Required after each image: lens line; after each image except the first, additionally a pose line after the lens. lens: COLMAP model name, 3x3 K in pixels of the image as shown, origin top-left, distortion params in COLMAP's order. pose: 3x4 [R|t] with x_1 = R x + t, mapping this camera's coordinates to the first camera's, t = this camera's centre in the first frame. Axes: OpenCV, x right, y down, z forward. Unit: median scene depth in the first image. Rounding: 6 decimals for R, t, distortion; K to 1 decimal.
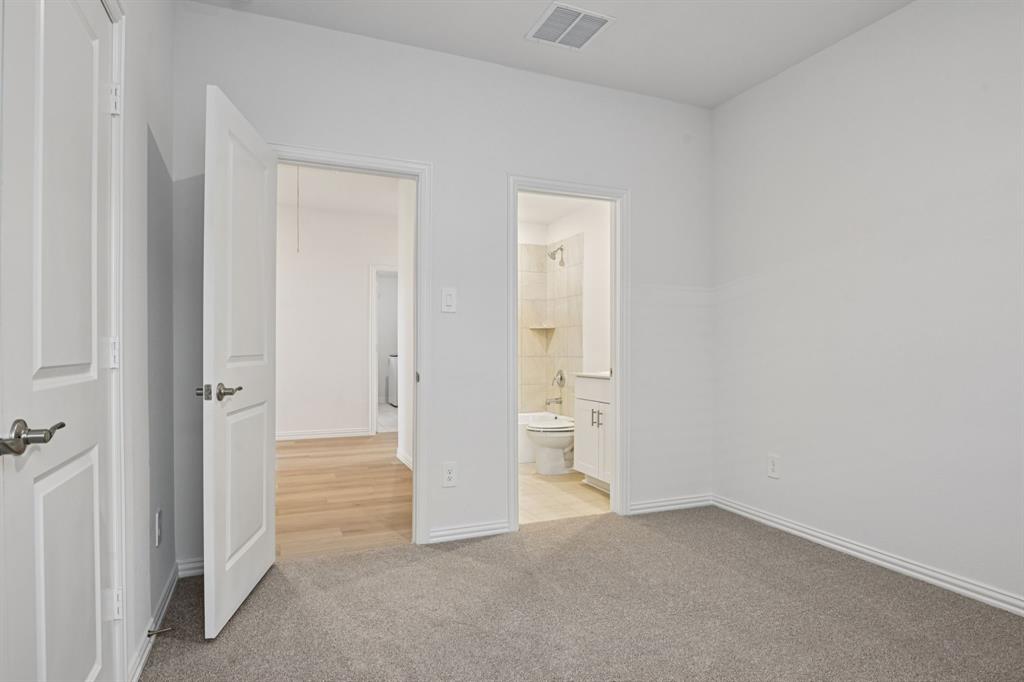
lens RADIAL K [[533.8, 0, 512.0], [0, 533.8, 341.0], [0, 0, 1]] dist [0.000050, -0.000240]
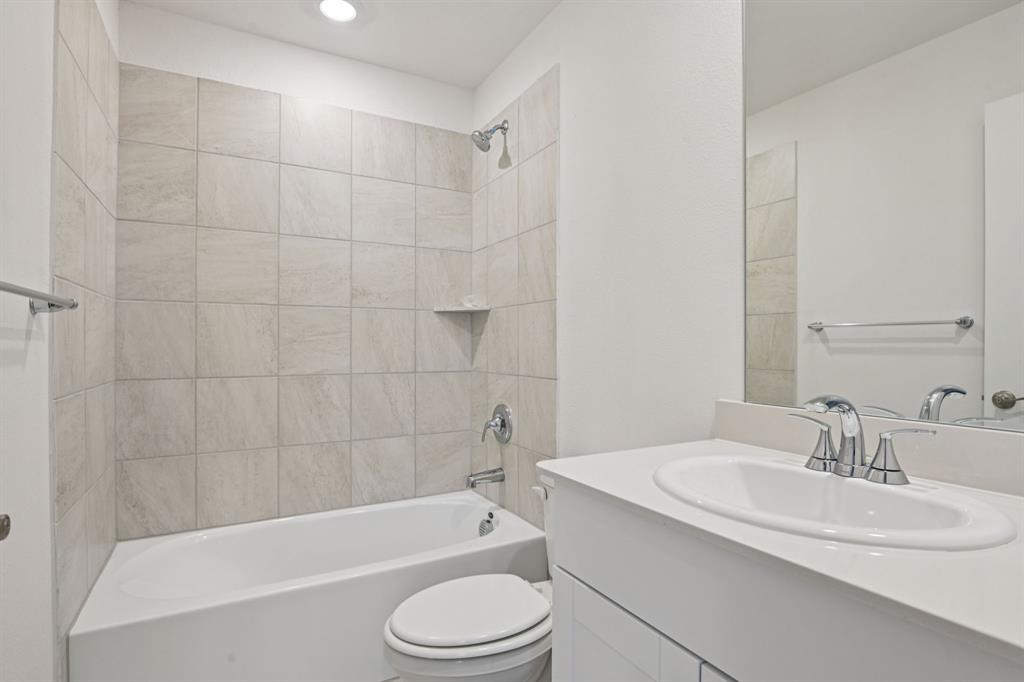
lens RADIAL K [[533.8, 0, 512.0], [0, 533.8, 341.0], [0, 0, 1]] dist [0.000050, -0.000240]
pose [[0.994064, 0.000451, 0.108796, 0.051830], [-0.000372, 1.000000, -0.000741, 0.002503], [-0.108797, 0.000696, 0.994064, 0.563548]]
